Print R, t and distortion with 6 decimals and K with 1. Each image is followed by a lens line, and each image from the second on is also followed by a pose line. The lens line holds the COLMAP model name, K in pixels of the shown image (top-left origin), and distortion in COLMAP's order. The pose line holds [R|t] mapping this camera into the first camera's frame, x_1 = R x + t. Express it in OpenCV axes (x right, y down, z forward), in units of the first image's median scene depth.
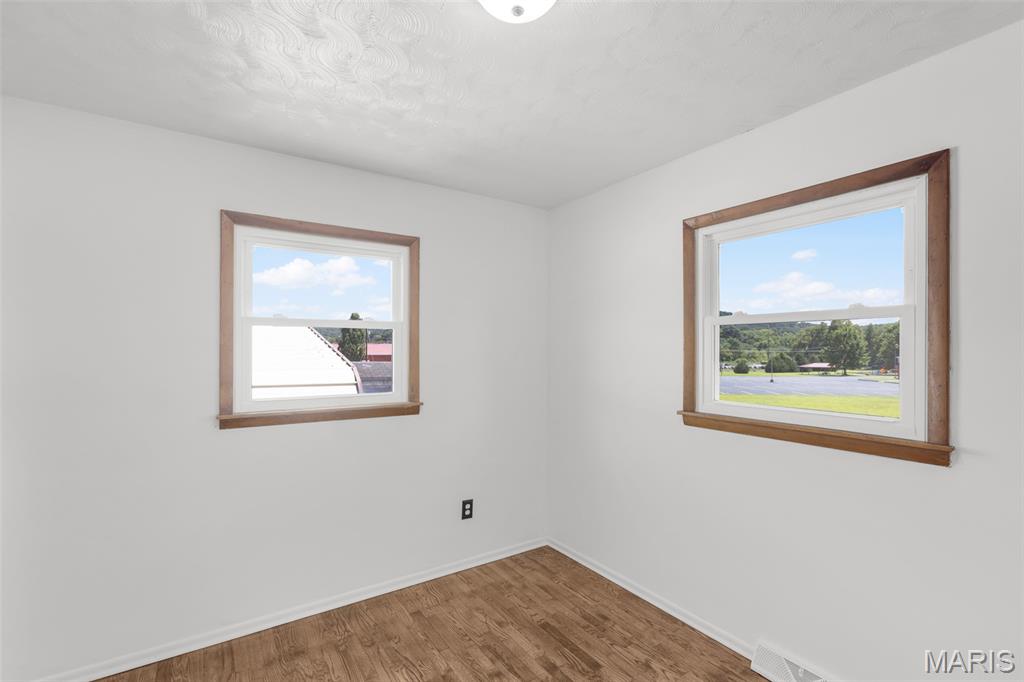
lens RADIAL K [[465.9, 0, 514.9], [0, 465.9, 346.2], [0, 0, 1]] dist [-0.004421, 0.002987]
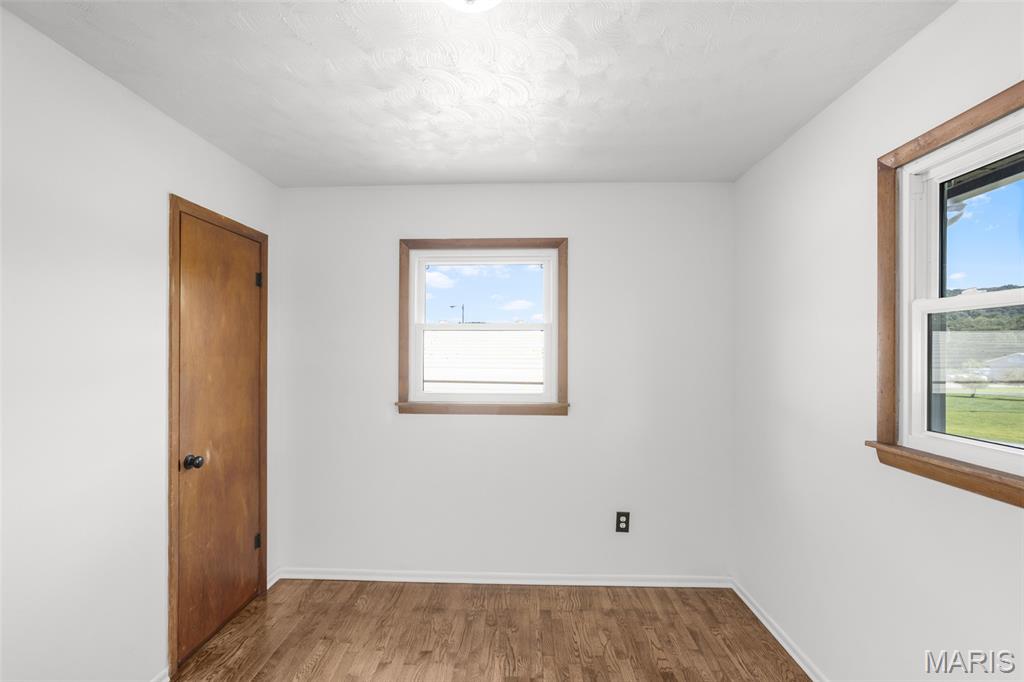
lens RADIAL K [[465.9, 0, 507.2], [0, 465.9, 347.0], [0, 0, 1]] dist [-0.004421, 0.002987]
pose [[0.805948, -0.002760, -0.591980, 0.320531], [0.002563, 0.999996, -0.001174, 0.000688], [0.591981, -0.000571, 0.805952, 0.137495]]
